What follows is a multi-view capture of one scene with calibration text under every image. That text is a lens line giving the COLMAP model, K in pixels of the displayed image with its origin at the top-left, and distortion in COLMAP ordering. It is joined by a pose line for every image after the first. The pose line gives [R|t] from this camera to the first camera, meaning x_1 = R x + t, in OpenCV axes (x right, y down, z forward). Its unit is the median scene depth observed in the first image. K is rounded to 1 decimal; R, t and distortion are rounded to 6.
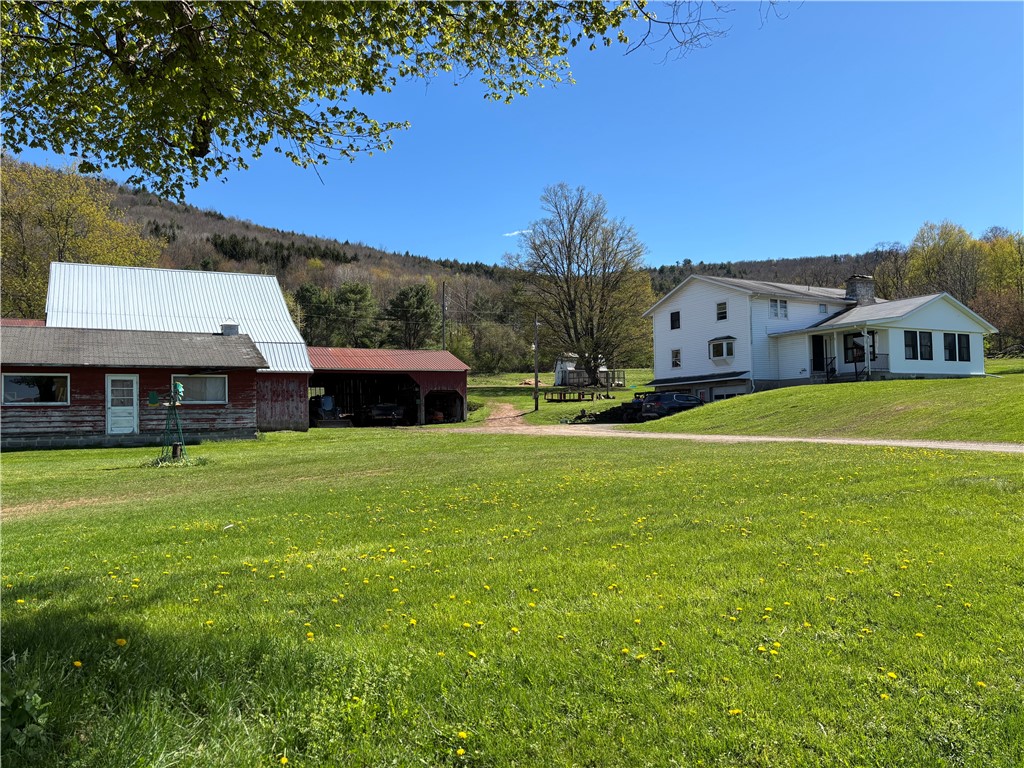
lens RADIAL K [[767.6, 0, 511.1], [0, 767.6, 407.6], [0, 0, 1]] dist [0.039334, -0.002945]
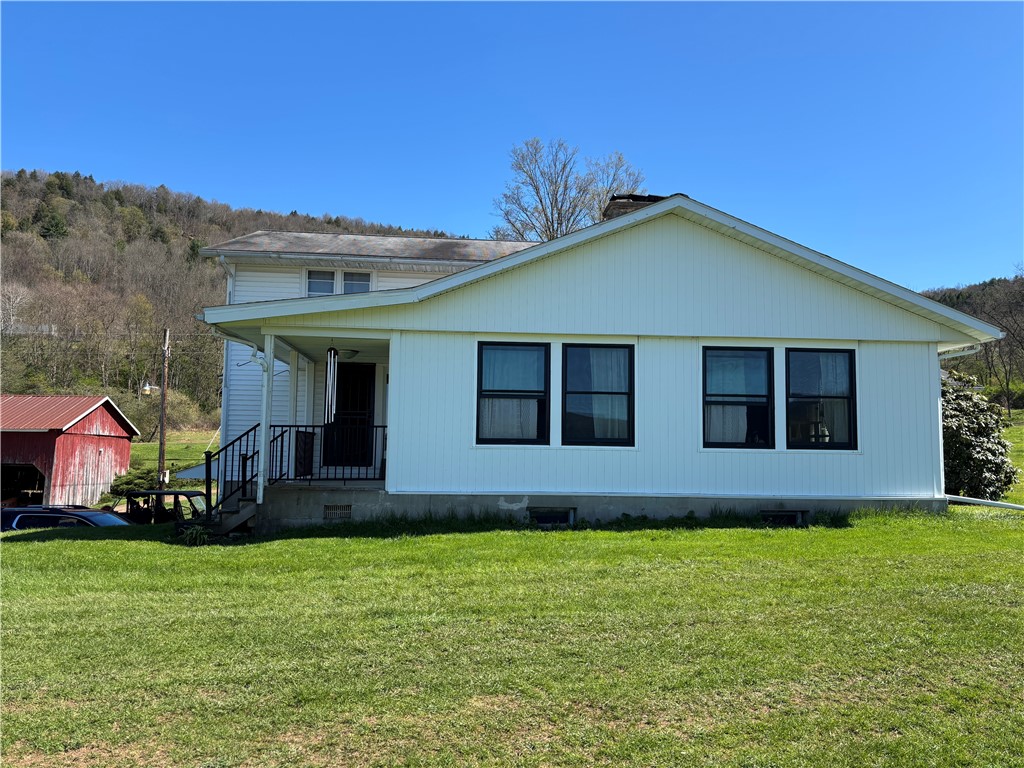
lens RADIAL K [[774.4, 0, 512.0], [0, 774.4, 384.0], [0, 0, 1]] dist [0.044316, -0.032793]
pose [[0.906114, -0.006369, -0.422986, 0.521403], [-0.024773, 0.997372, -0.068086, -0.053321], [0.422308, 0.072172, 0.903574, 0.615745]]
